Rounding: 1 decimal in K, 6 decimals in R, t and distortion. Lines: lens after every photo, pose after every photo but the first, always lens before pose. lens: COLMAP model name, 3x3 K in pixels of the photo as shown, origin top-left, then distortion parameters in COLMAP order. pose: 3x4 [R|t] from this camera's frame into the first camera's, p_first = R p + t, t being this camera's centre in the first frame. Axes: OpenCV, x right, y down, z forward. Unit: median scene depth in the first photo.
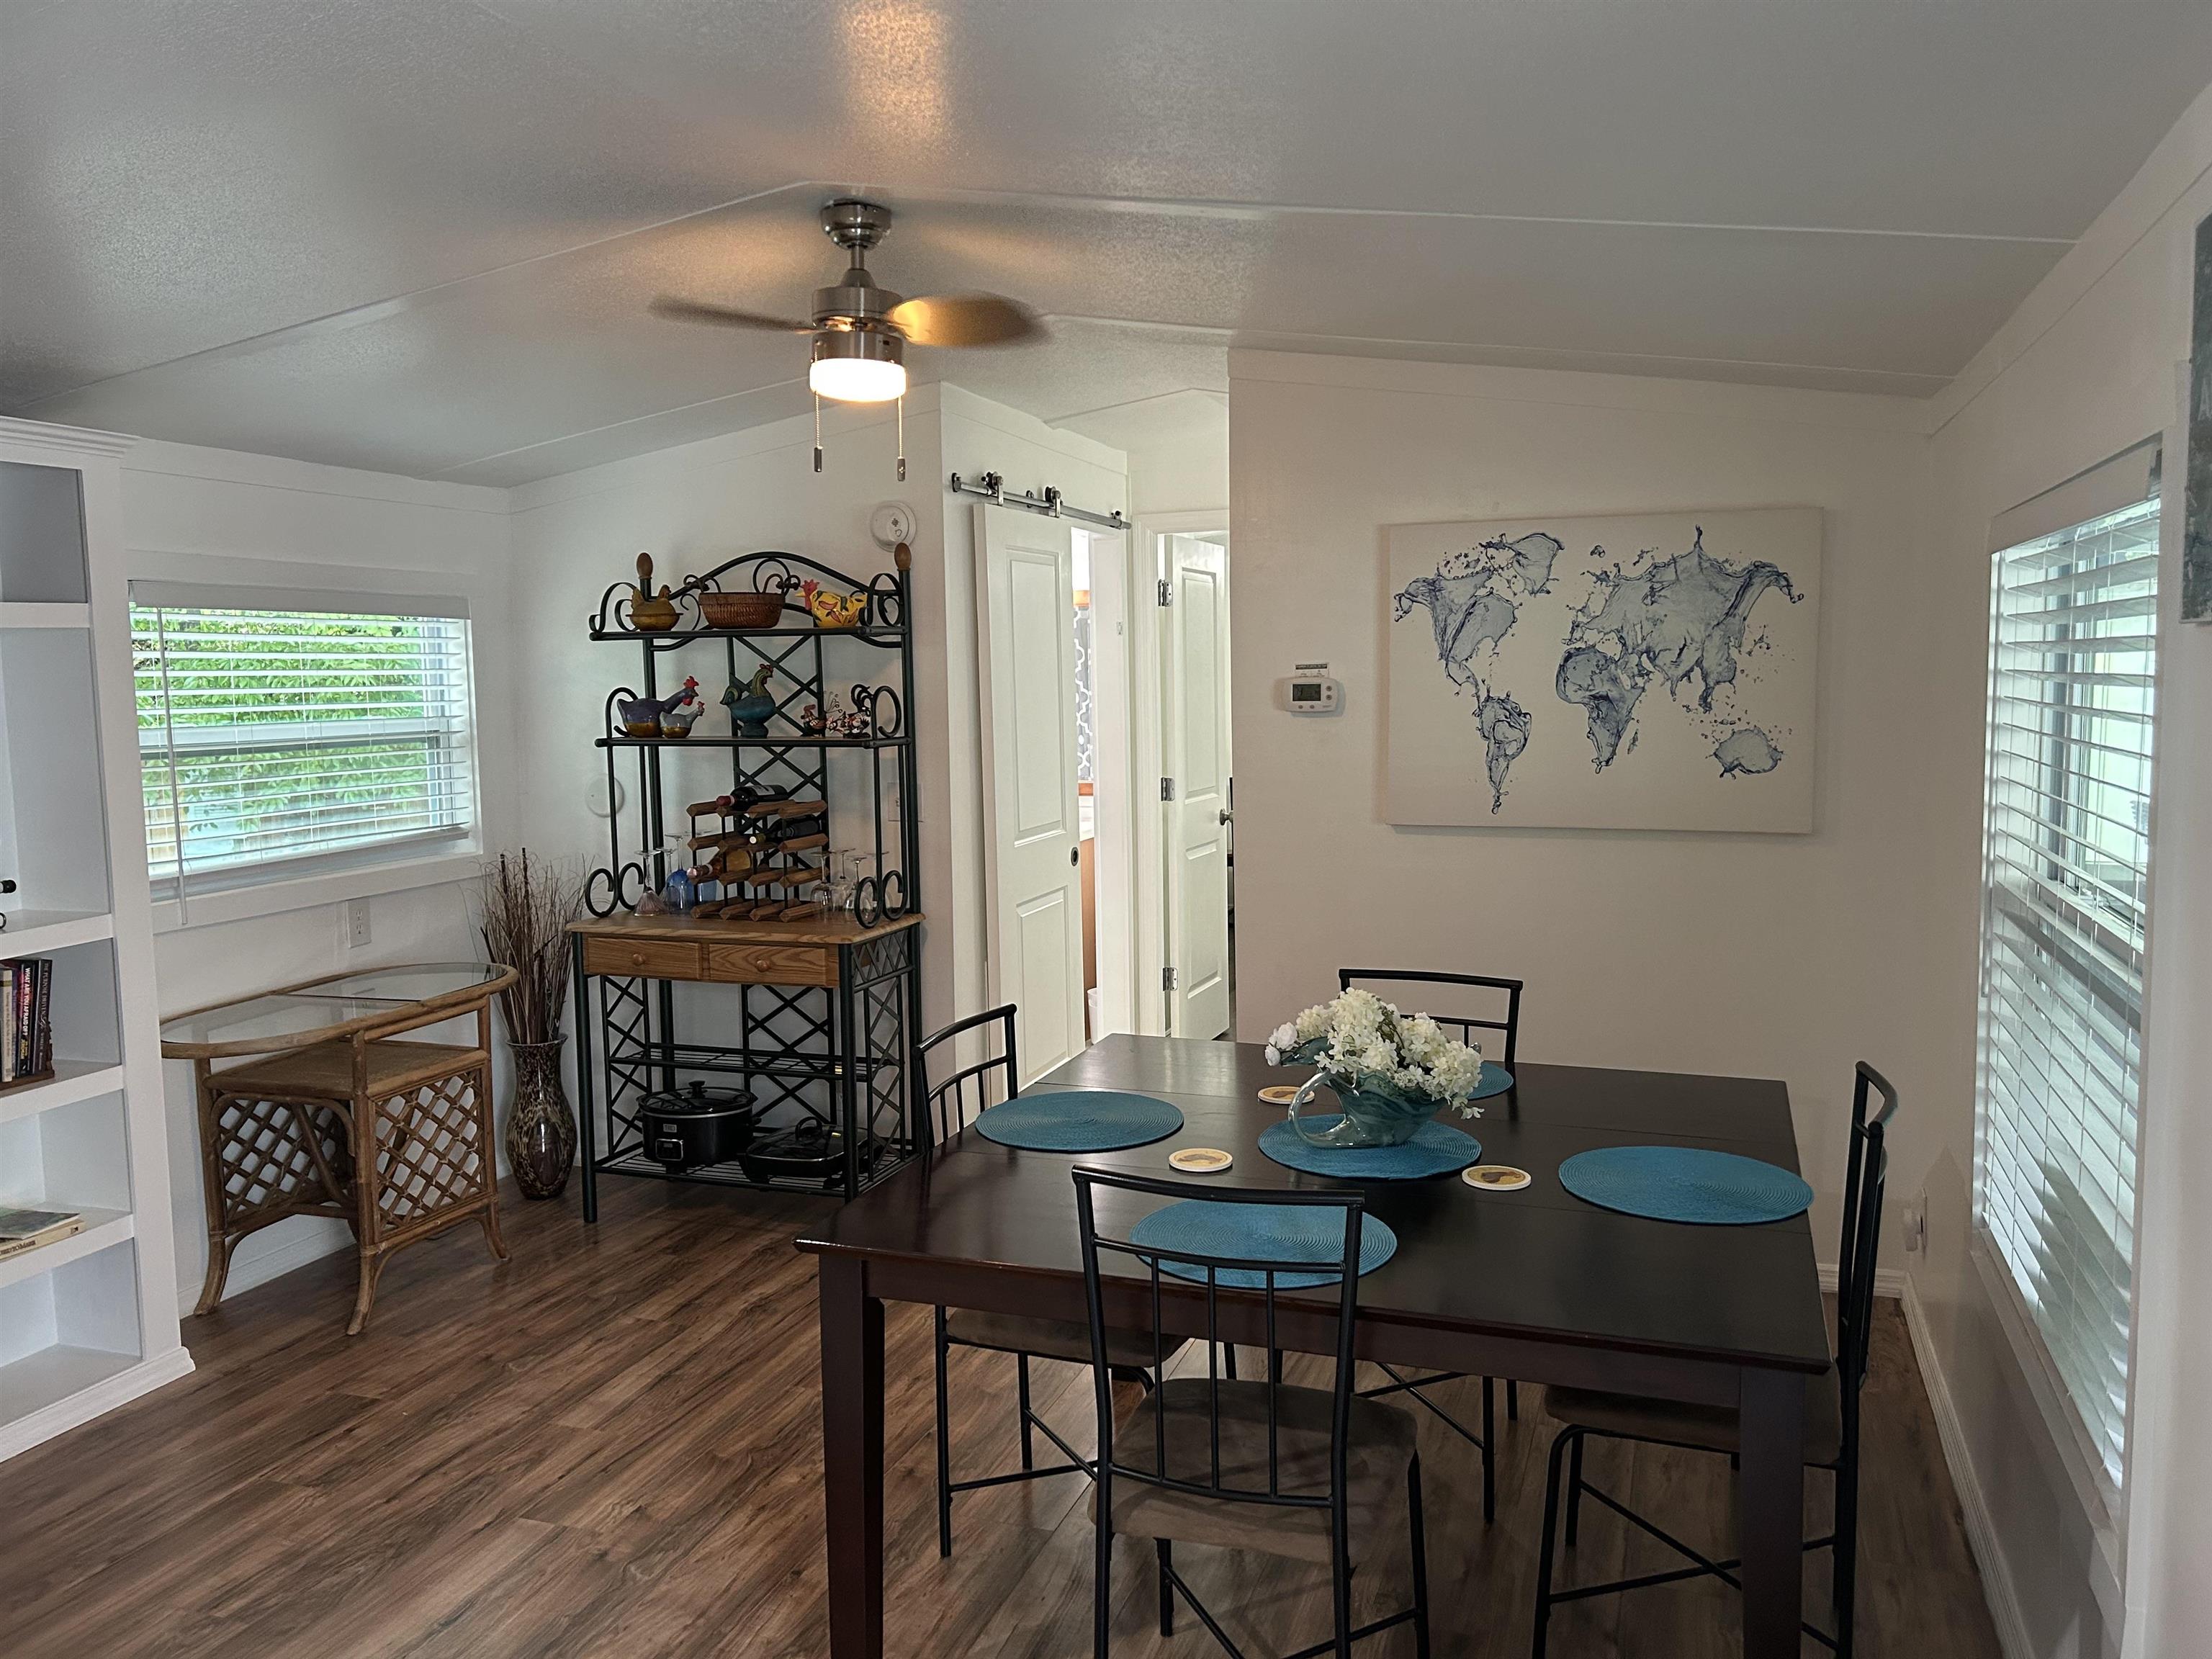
lens RADIAL K [[1668.8, 0, 1106.0], [0, 1668.8, 829.5], [0, 0, 1]] dist [-0.000992, -0.001222]
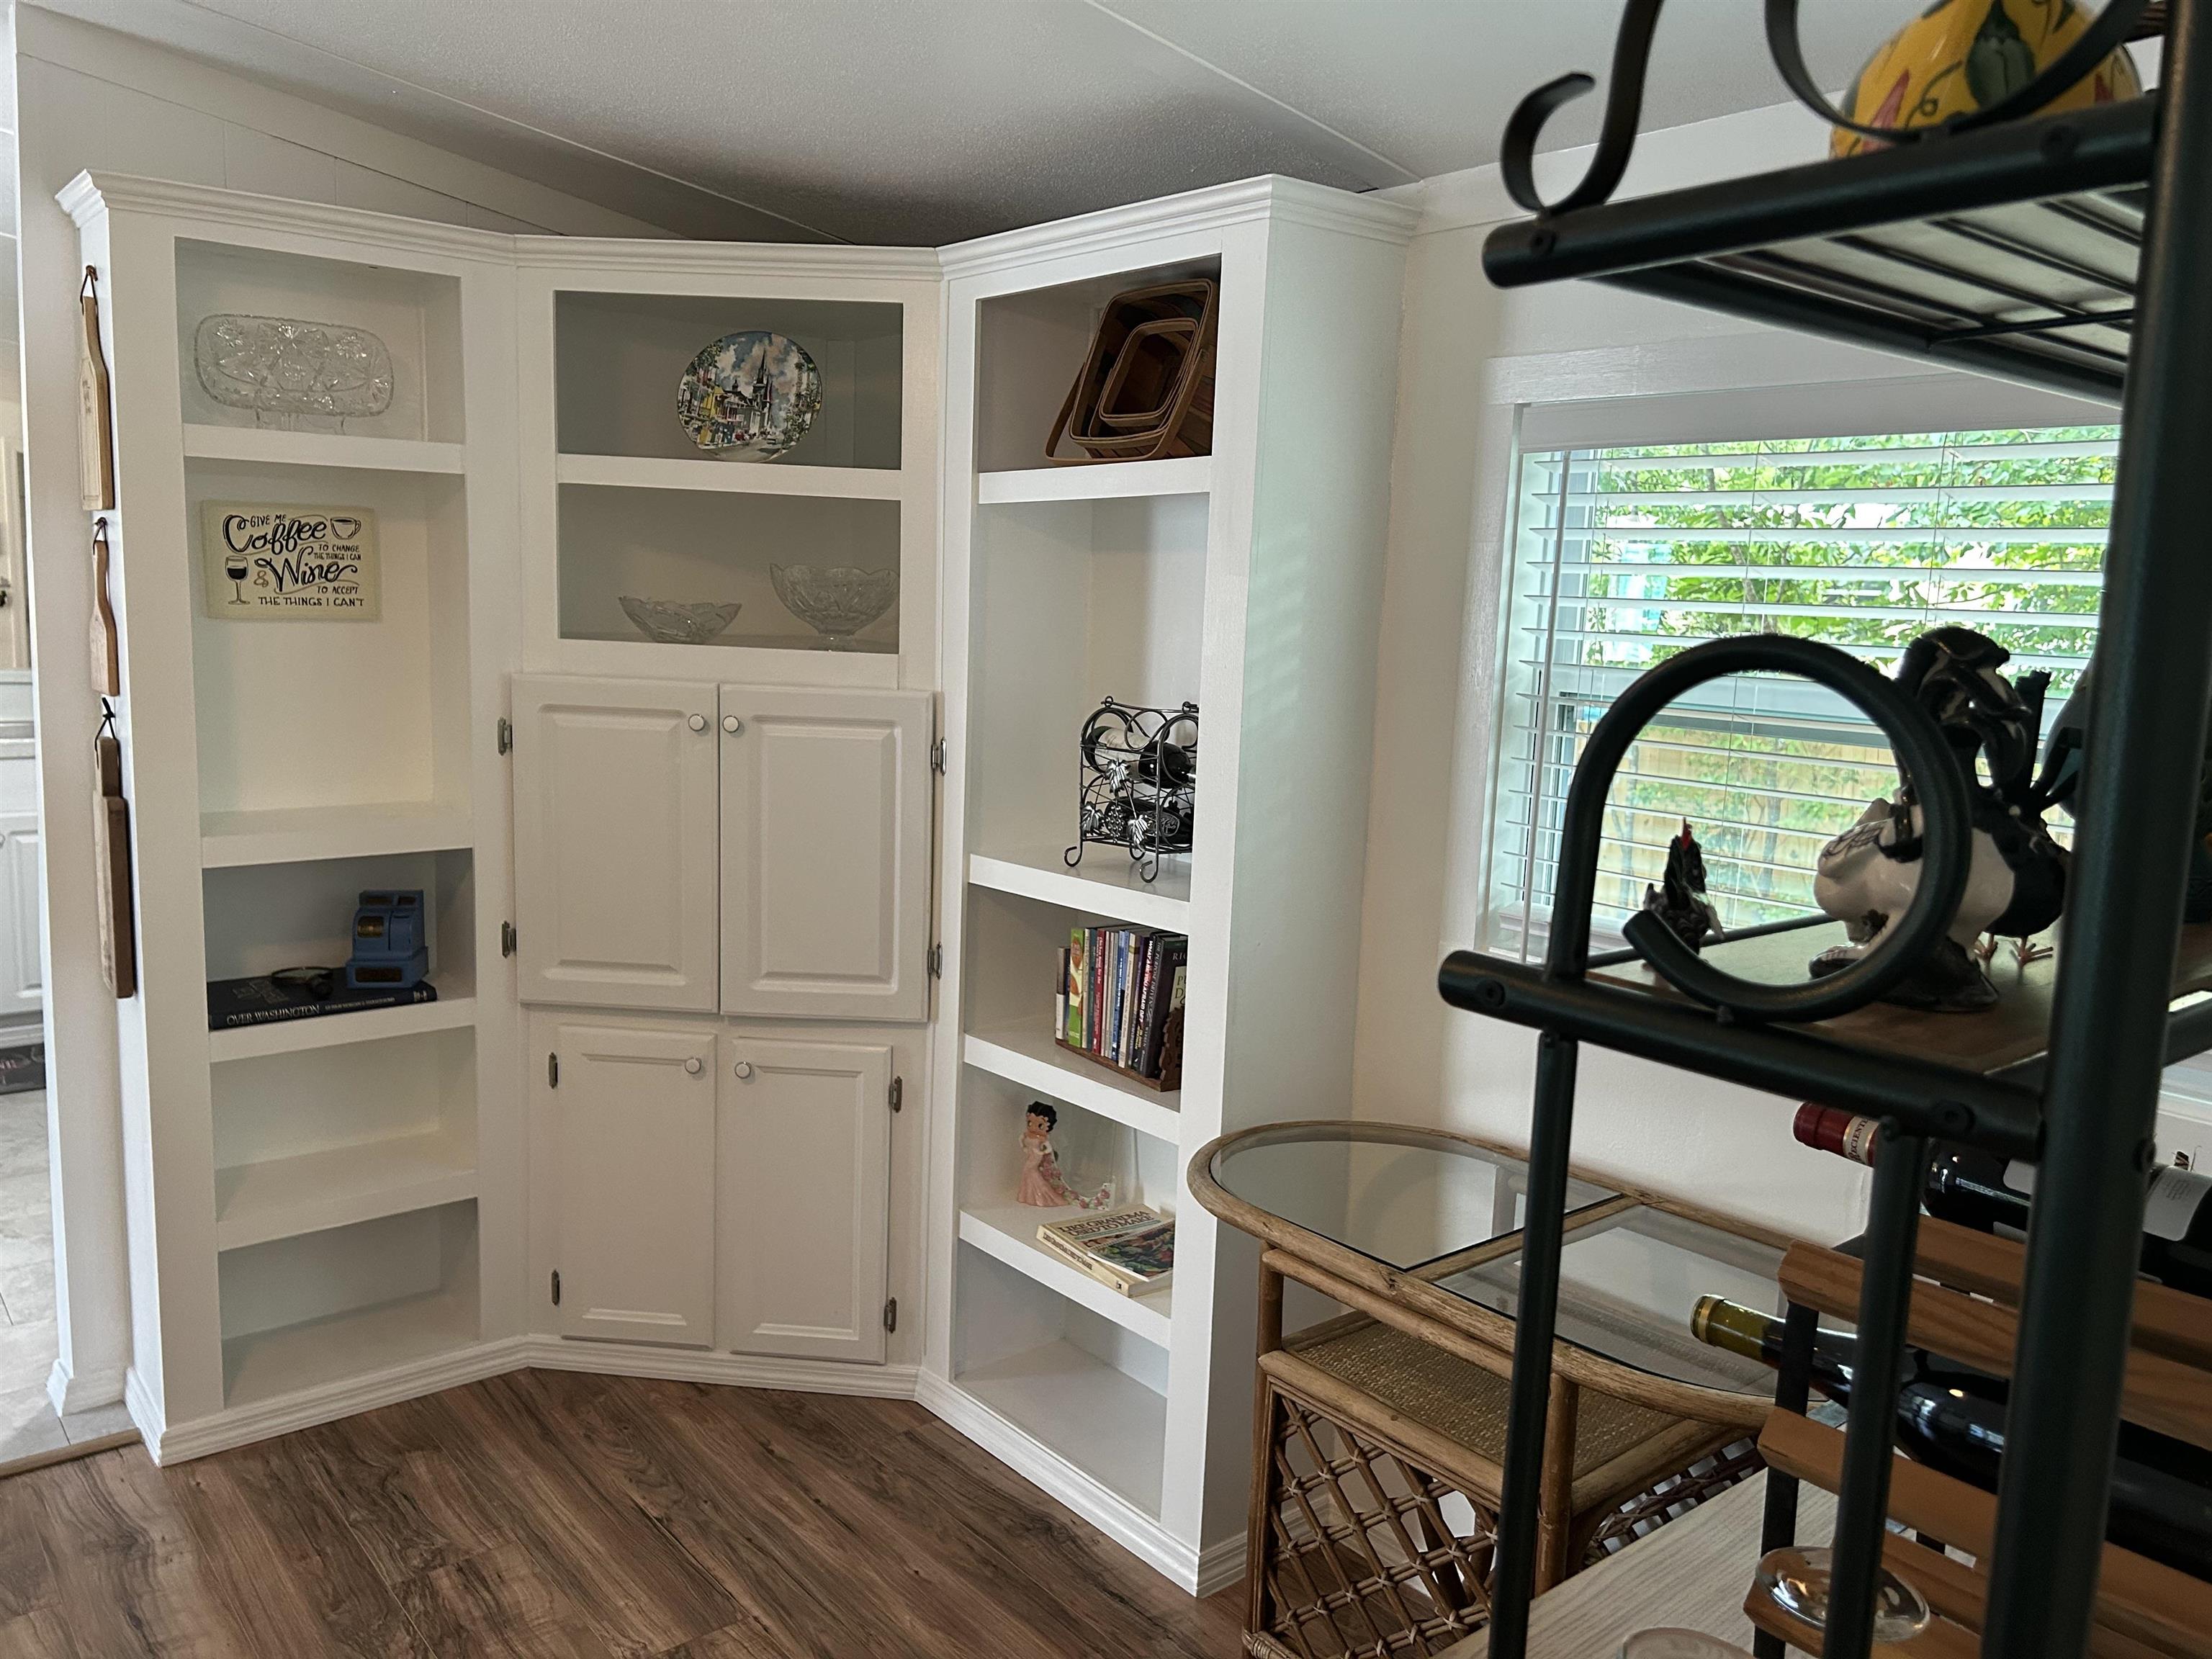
lens RADIAL K [[1668.8, 0, 1106.0], [0, 1668.8, 829.5], [0, 0, 1]] dist [-0.000992, -0.001222]
pose [[-0.503886, 0.125629, -0.854585, 0.012398], [-0.109121, 0.972182, 0.207257, -0.138579], [0.856849, 0.197687, -0.476160, 1.510596]]
